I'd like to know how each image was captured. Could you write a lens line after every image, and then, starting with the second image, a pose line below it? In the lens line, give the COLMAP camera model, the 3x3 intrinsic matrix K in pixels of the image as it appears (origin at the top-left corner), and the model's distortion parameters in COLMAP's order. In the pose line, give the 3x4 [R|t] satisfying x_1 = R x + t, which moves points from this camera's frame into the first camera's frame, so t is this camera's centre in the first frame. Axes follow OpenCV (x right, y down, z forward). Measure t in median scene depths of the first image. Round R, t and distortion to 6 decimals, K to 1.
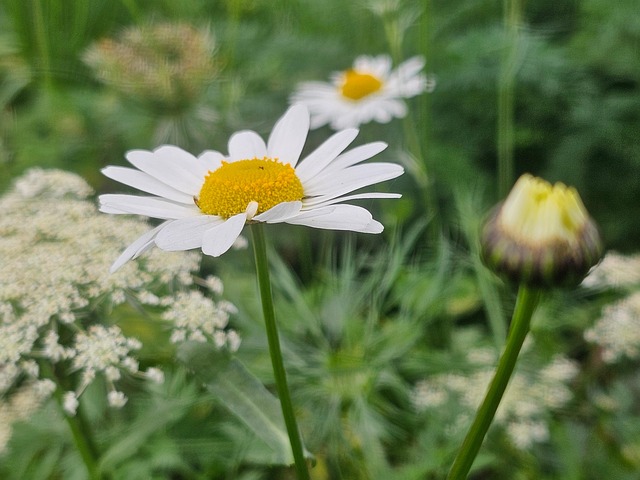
lens RADIAL K [[1257.6, 0, 320.0], [0, 1257.6, 240.0], [0, 0, 1]] dist [0.318056, -1.697431]
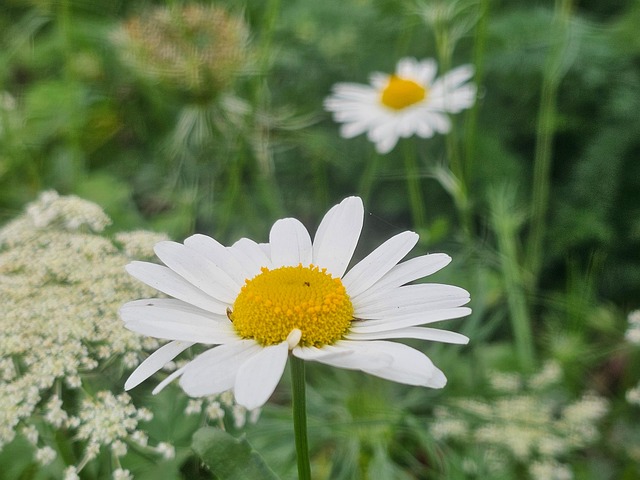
lens RADIAL K [[1257.6, 0, 320.0], [0, 1257.6, 240.0], [0, 0, 1]] dist [0.318056, -1.697431]
pose [[0.997234, 0.074260, -0.003073, -0.027910], [-0.073943, 0.995466, 0.059825, -0.104727], [0.007502, -0.059432, 0.998204, 0.101124]]
